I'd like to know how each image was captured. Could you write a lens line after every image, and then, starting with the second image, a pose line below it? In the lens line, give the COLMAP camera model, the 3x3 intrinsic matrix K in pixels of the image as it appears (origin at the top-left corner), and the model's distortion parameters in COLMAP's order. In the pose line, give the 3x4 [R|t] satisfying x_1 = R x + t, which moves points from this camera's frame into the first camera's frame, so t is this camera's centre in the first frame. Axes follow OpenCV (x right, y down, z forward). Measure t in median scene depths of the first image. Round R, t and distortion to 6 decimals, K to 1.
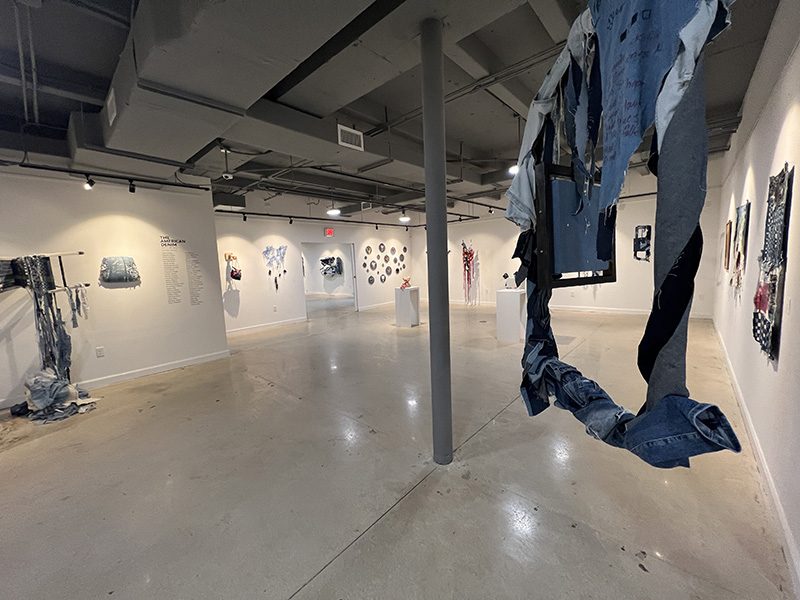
lens RADIAL K [[320.9, 0, 399.5], [0, 320.9, 299.8], [0, 0, 1]] dist [-0.002030, -0.000068]
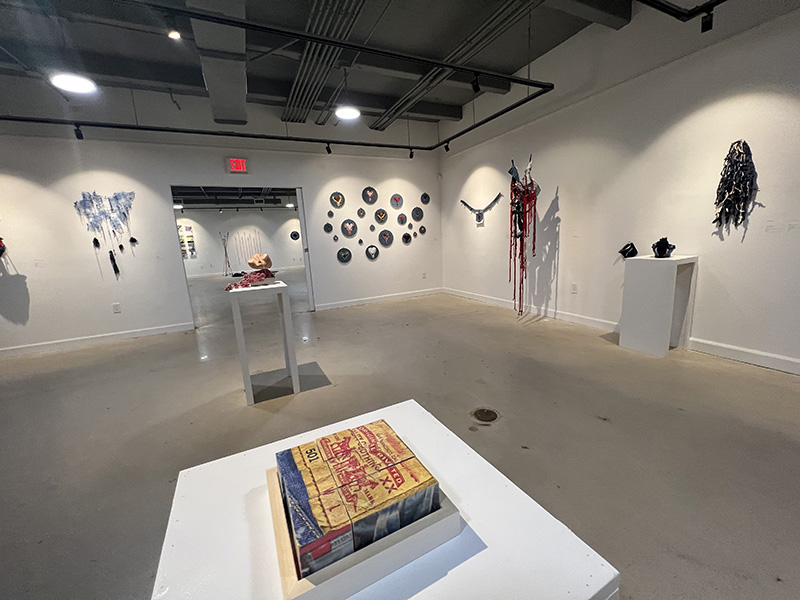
lens RADIAL K [[320.9, 0, 398.2], [0, 320.9, 299.7], [0, 0, 1]] dist [-0.002030, -0.000068]
pose [[0.925886, 0.065398, -0.372100, 0.206829], [-0.029441, 0.994399, 0.101512, -0.044520], [0.376654, -0.083034, 0.922625, 0.515113]]
